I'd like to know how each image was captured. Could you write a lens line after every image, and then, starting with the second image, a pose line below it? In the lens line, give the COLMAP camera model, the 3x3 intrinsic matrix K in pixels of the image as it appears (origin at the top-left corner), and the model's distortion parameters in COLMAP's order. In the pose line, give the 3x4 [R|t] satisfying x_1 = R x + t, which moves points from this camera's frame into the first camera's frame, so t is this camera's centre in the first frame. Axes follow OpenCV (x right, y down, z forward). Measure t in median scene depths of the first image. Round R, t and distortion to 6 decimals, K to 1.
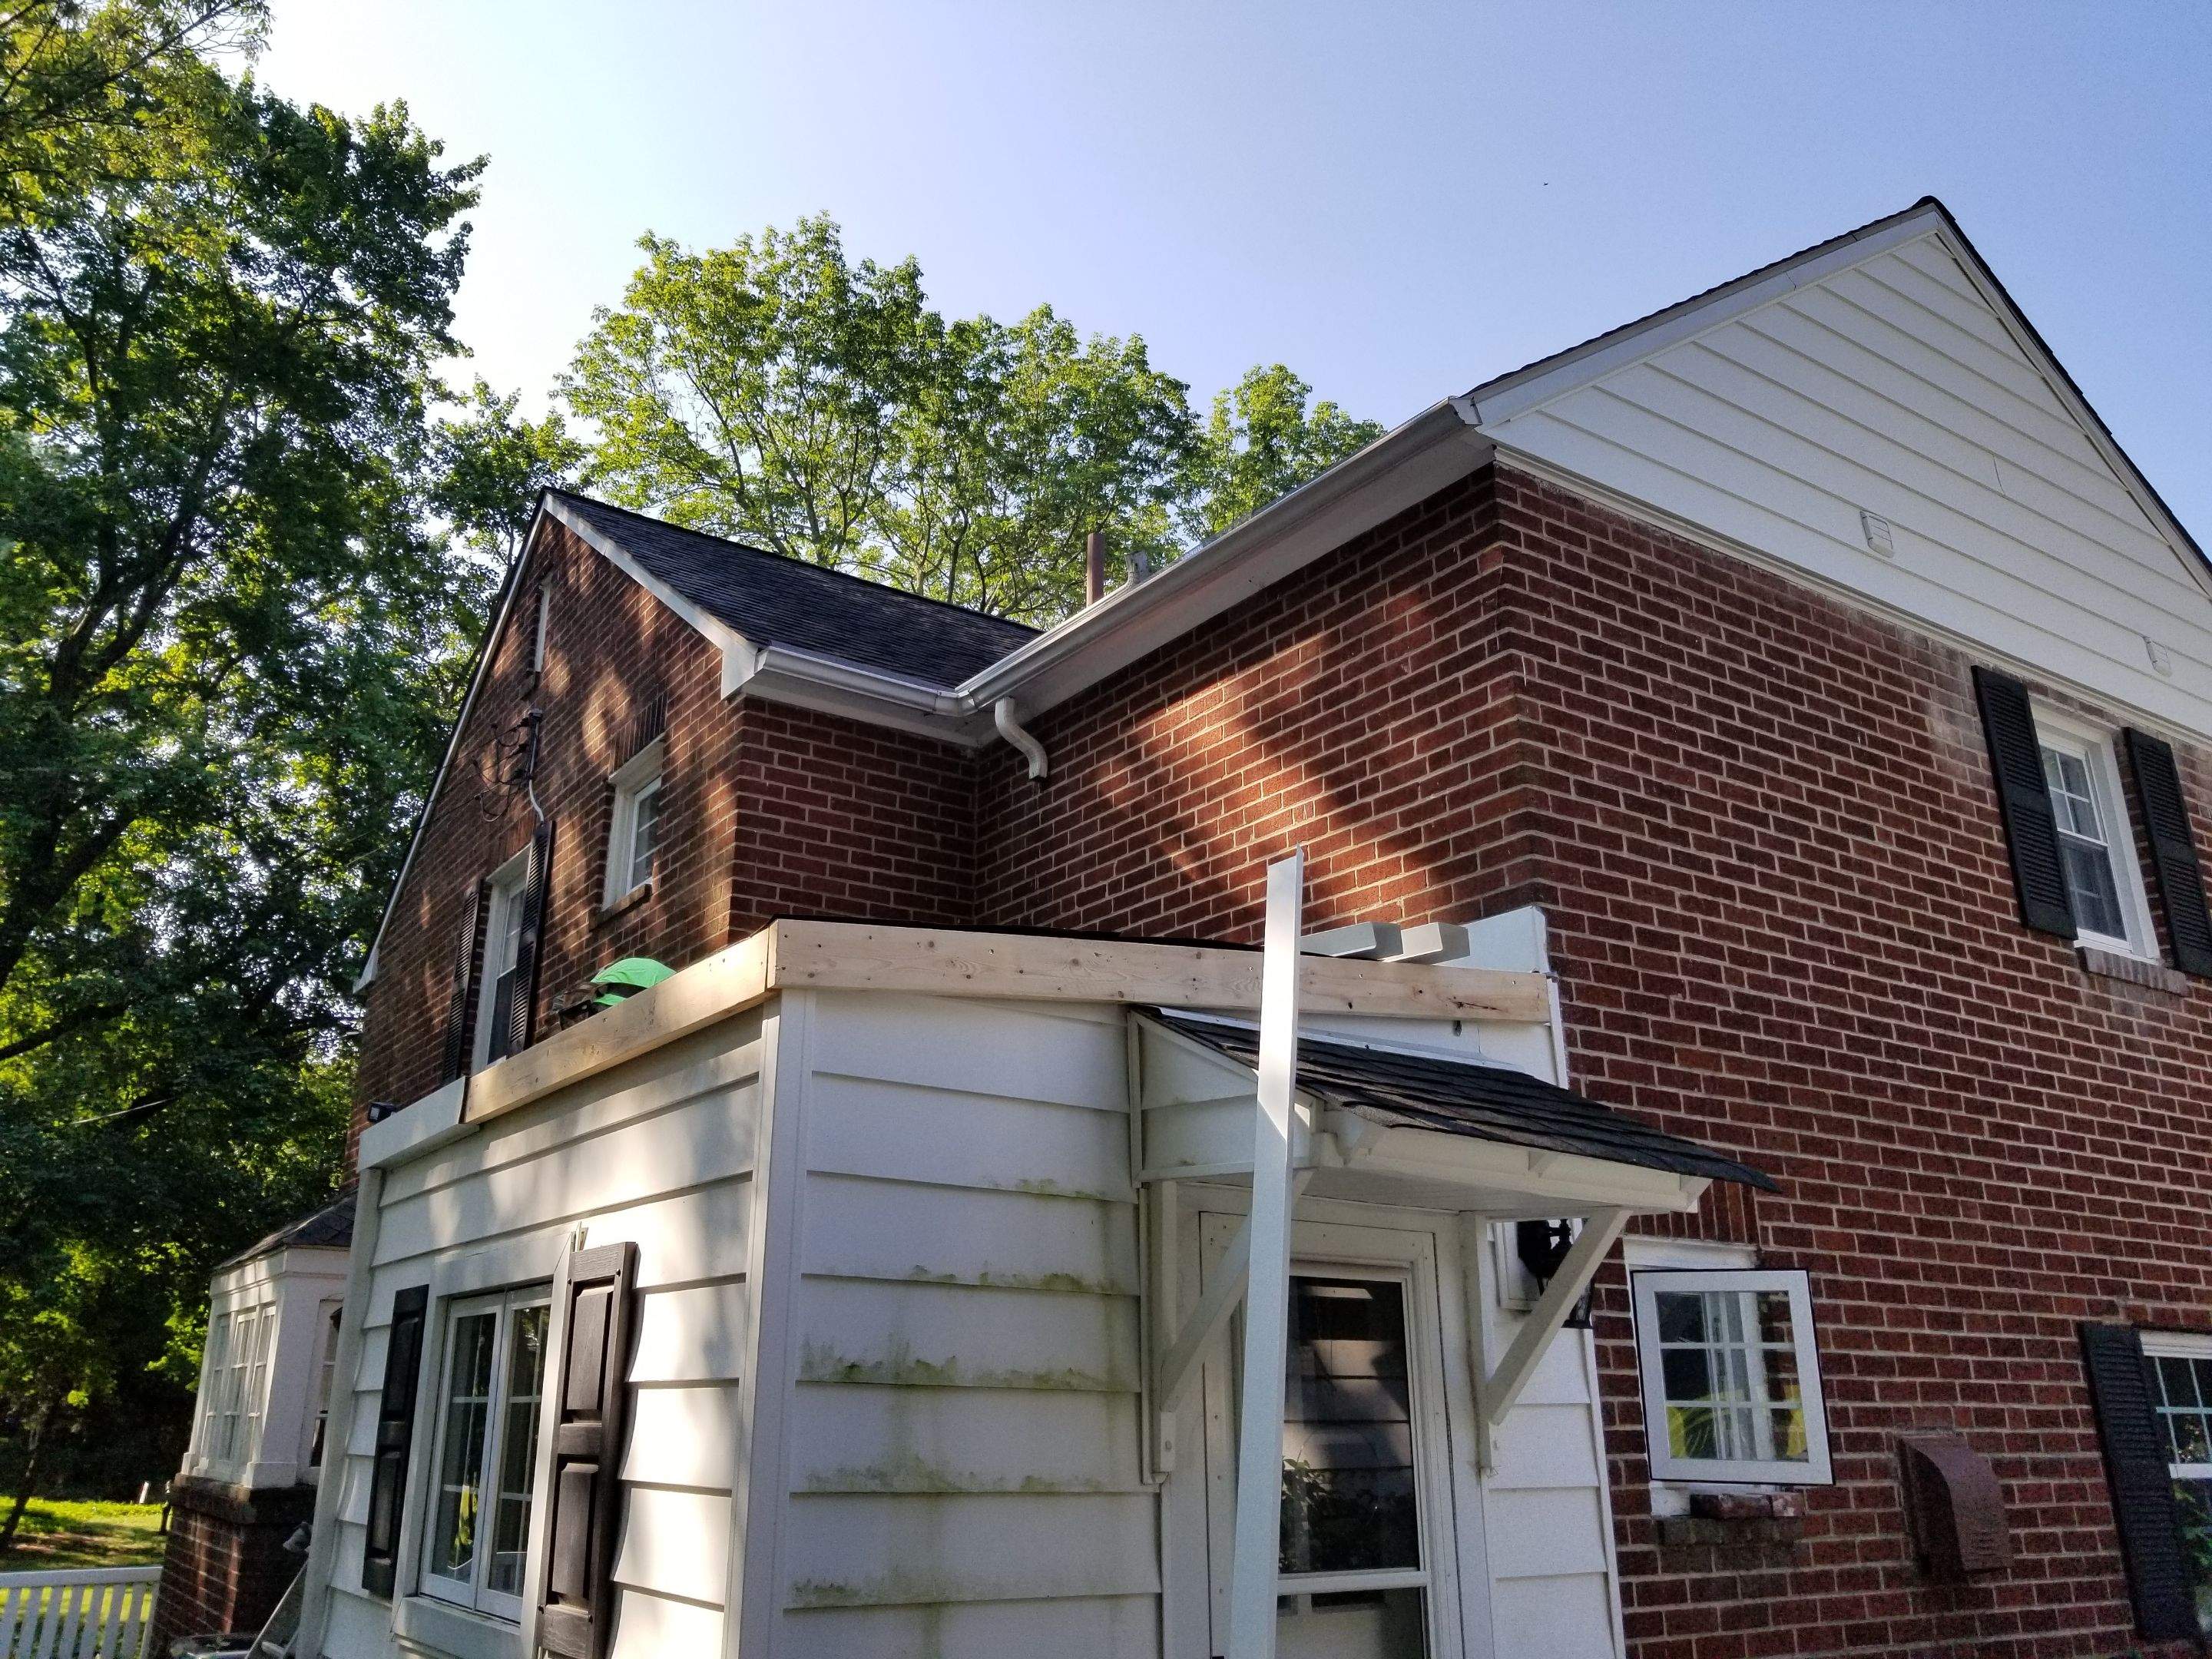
lens RADIAL K [[1754.8, 0, 1102.9], [0, 1754.8, 792.5], [0, 0, 1]] dist [-0.004404, -0.010702]
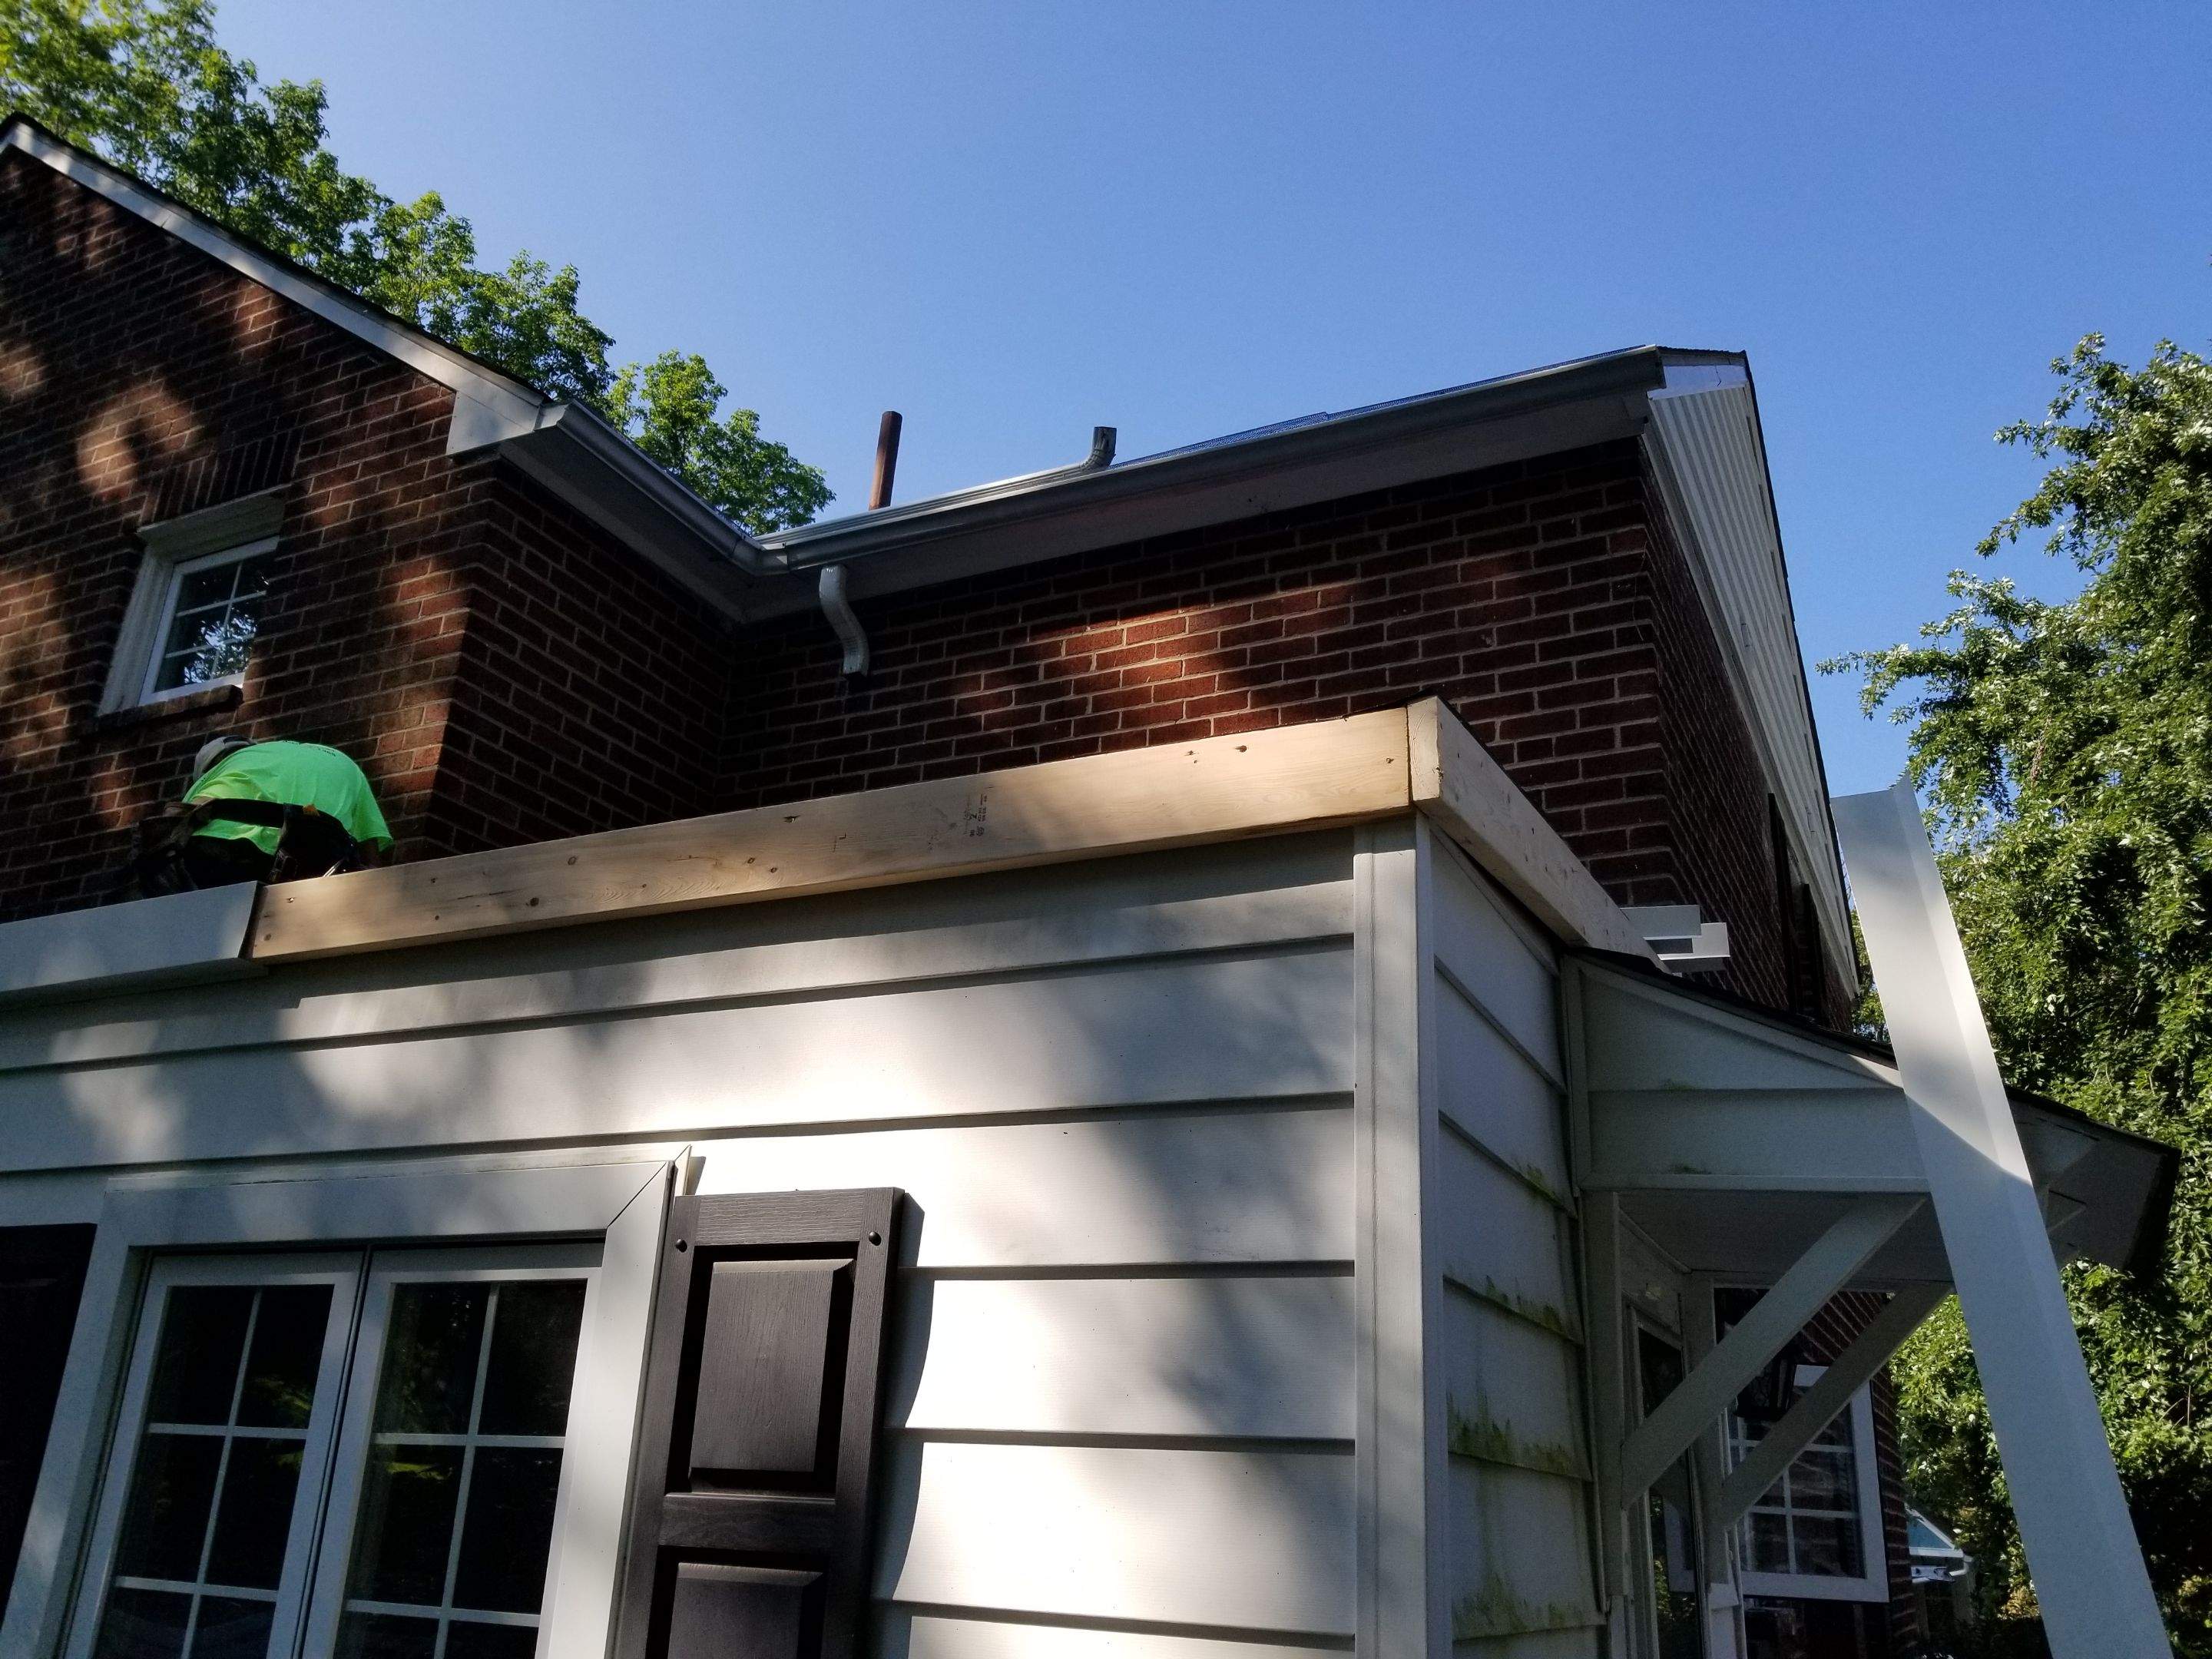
lens RADIAL K [[1731.2, 0, 1165.8], [0, 1731.2, 869.7], [0, 0, 1]] dist [0.027063, -0.049555]
pose [[0.866003, 0.200785, 0.457956, -0.283372], [-0.201538, 0.978313, -0.047816, 0.095875], [-0.457625, -0.050887, 0.887688, 0.266084]]
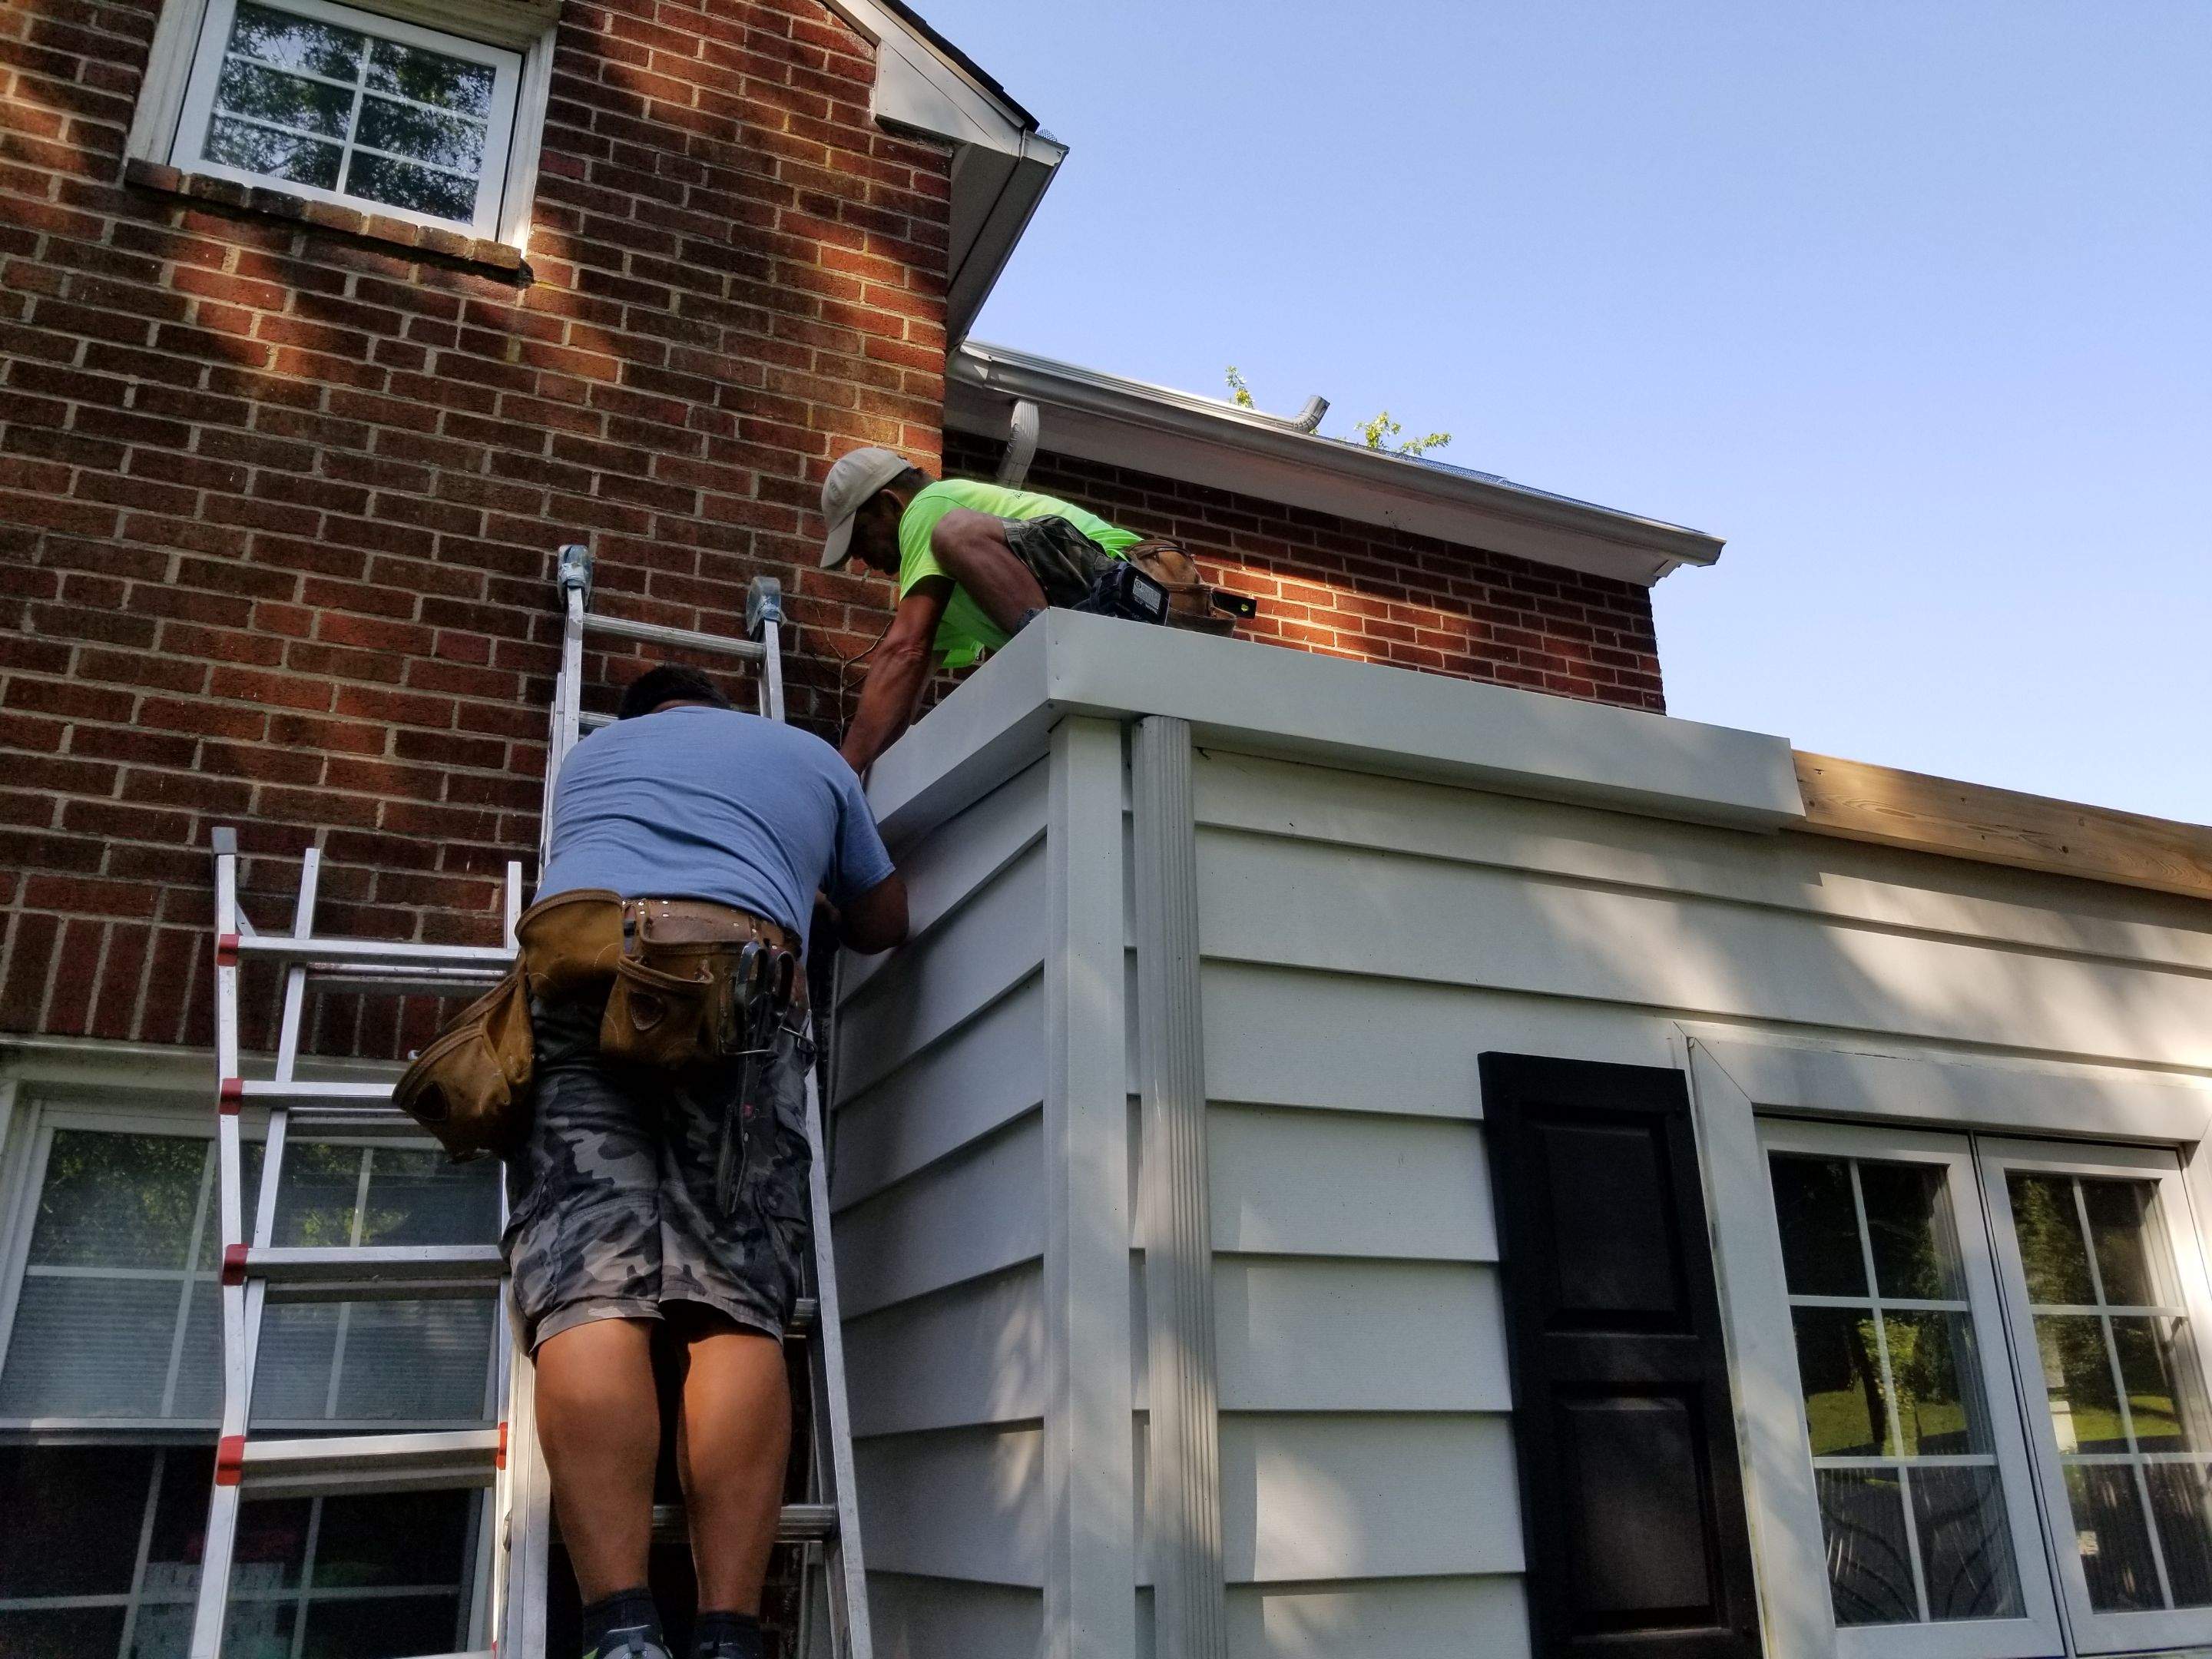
lens RADIAL K [[1673.0, 0, 1106.0], [0, 1673.0, 829.5], [0, 0, 1]] dist [0.003241, -0.009504]
pose [[0.205004, 0.335942, 0.919302, -0.696029], [-0.316722, 0.911485, -0.262456, 0.310056], [-0.926100, -0.237359, 0.293258, 0.804326]]
